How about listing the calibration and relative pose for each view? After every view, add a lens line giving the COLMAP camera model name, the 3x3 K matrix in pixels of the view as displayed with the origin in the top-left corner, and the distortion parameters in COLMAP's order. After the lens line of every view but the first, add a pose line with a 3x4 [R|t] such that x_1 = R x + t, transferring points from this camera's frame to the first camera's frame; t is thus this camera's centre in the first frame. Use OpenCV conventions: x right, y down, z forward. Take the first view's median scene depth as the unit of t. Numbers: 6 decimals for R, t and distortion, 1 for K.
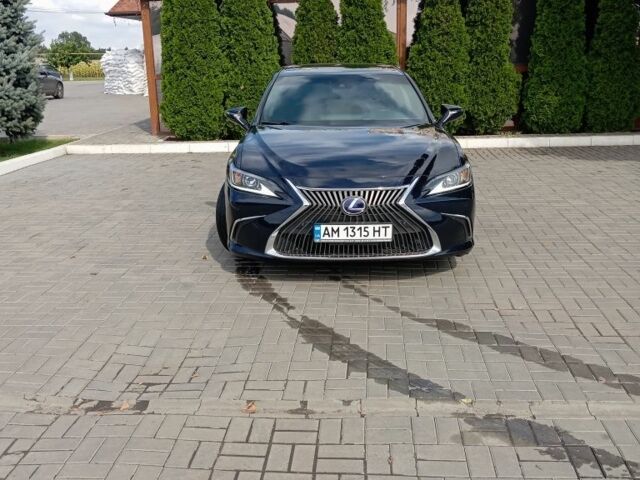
lens RADIAL K [[697.3, 0, 320.0], [0, 697.3, 240.0], [0, 0, 1]] dist [0.141305, -0.280410]
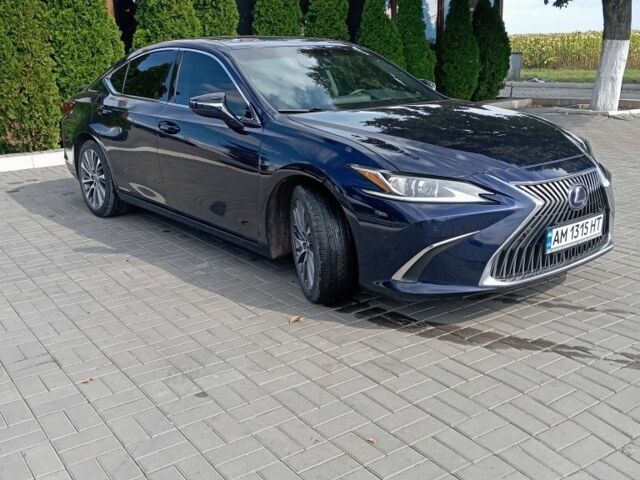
lens RADIAL K [[697.3, 0, 320.0], [0, 697.3, 240.0], [0, 0, 1]] dist [0.141305, -0.280410]
pose [[0.769096, -0.175918, 0.614446, -0.638742], [0.182308, 0.981817, 0.052905, -0.093565], [-0.612581, 0.071329, 0.787183, 0.563833]]
